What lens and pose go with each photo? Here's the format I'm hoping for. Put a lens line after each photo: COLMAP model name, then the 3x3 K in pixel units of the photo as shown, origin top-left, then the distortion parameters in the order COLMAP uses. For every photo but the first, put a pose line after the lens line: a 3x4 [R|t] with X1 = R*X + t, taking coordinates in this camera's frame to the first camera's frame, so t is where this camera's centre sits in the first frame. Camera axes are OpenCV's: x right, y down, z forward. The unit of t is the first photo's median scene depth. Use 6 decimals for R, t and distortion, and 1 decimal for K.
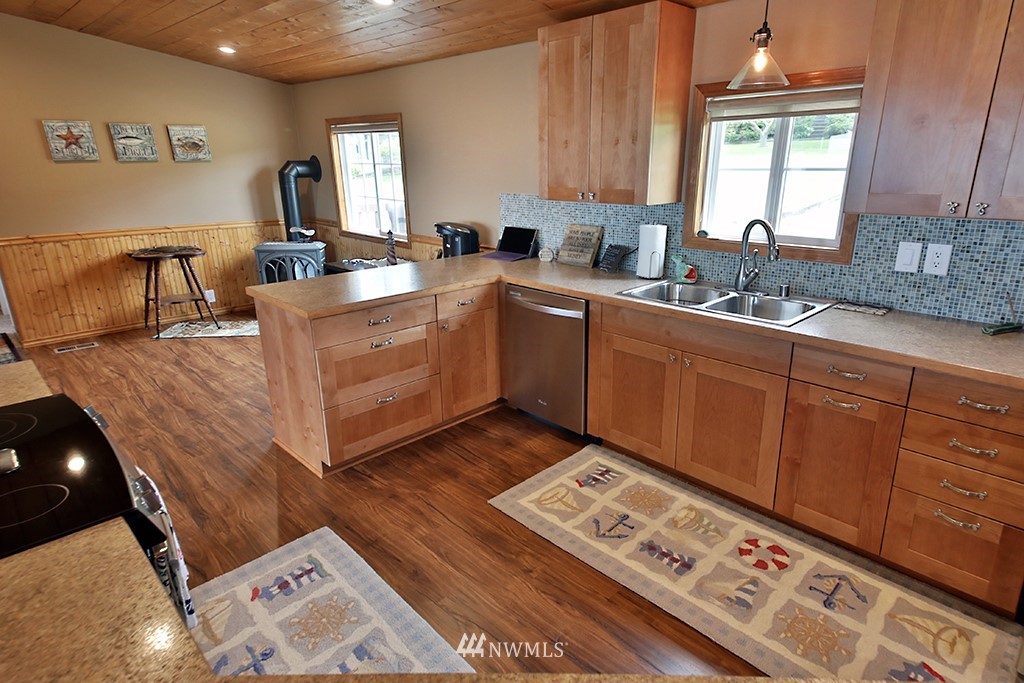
lens RADIAL K [[578.1, 0, 536.1], [0, 578.1, 348.4], [0, 0, 1]] dist [0.062508, -0.007736]
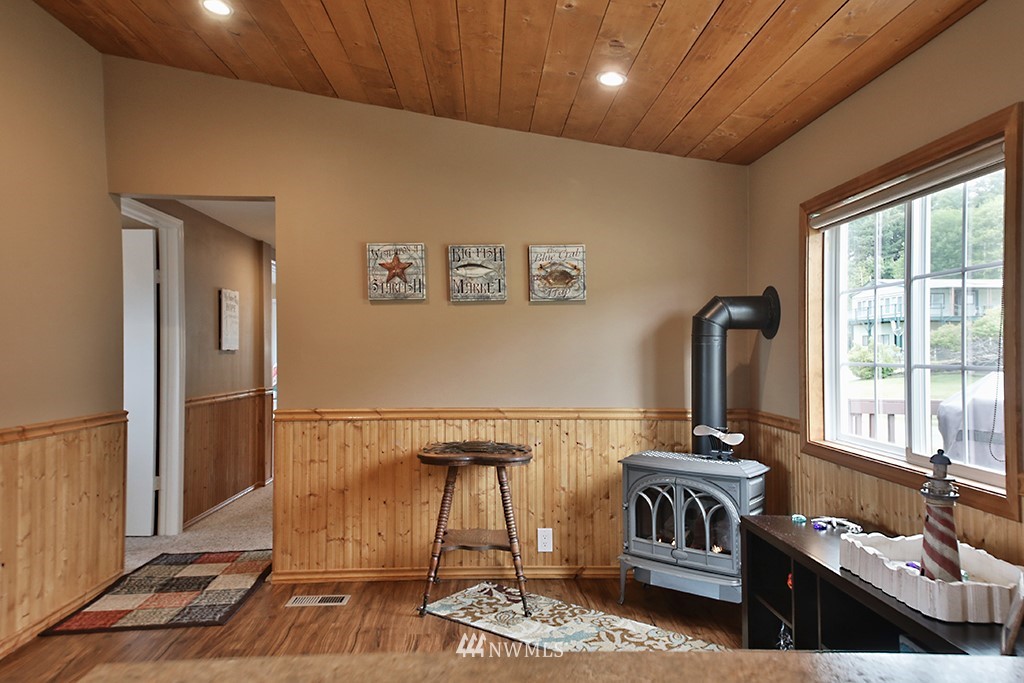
lens RADIAL K [[717.9, 0, 506.0], [0, 717.9, 337.6], [0, 0, 1]] dist [0.104477, 0.000796]
pose [[0.719163, -0.008850, -0.694785, -0.130274], [-0.226895, 0.942115, -0.246856, -0.100525], [0.656752, 0.335173, 0.675526, 0.515154]]
